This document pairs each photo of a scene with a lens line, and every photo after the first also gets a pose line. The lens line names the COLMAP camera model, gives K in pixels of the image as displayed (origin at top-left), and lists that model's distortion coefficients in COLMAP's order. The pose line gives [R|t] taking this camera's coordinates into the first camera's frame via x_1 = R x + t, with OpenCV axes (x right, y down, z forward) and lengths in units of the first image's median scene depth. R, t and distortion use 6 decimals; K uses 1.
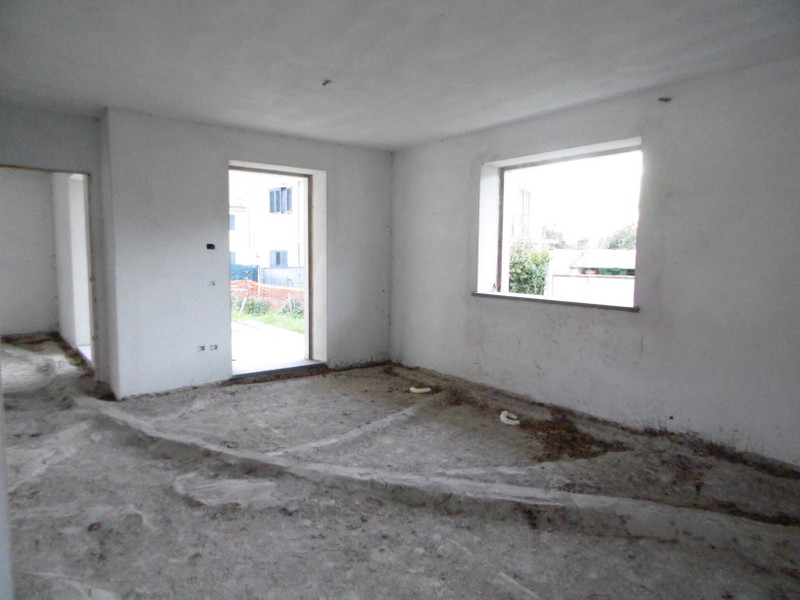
lens RADIAL K [[527.8, 0, 397.7], [0, 527.8, 299.2], [0, 0, 1]] dist [0.019859, -0.015413]
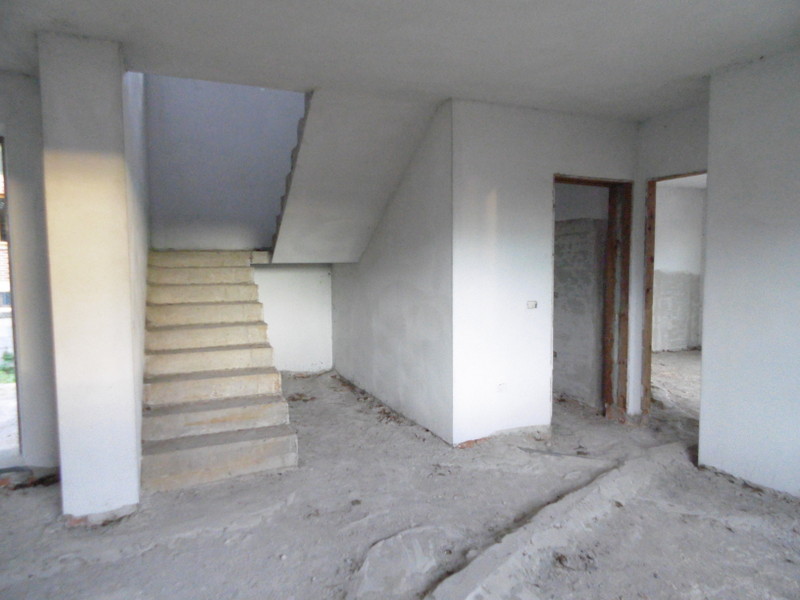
lens RADIAL K [[527.8, 0, 397.7], [0, 527.8, 299.2], [0, 0, 1]] dist [0.019859, -0.015413]
pose [[-0.251895, 0.058460, -0.965987, 0.335675], [-0.080052, 0.993494, 0.080999, -0.080195], [0.964438, 0.097733, -0.245576, 0.866213]]
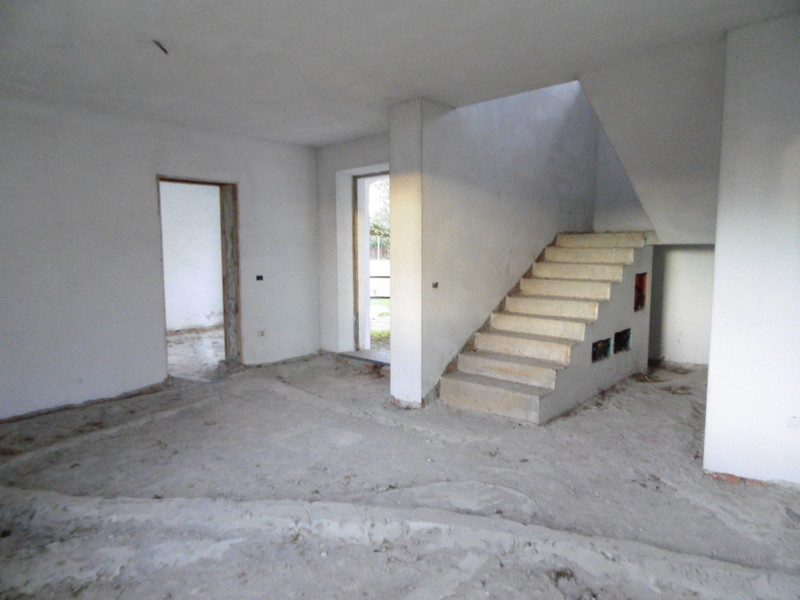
lens RADIAL K [[527.8, 0, 397.7], [0, 527.8, 299.2], [0, 0, 1]] dist [0.019859, -0.015413]
pose [[-0.986928, 0.008663, -0.160929, -0.039393], [-0.020676, 0.983496, 0.179744, -0.122582], [0.159831, 0.180721, -0.970461, 1.390243]]
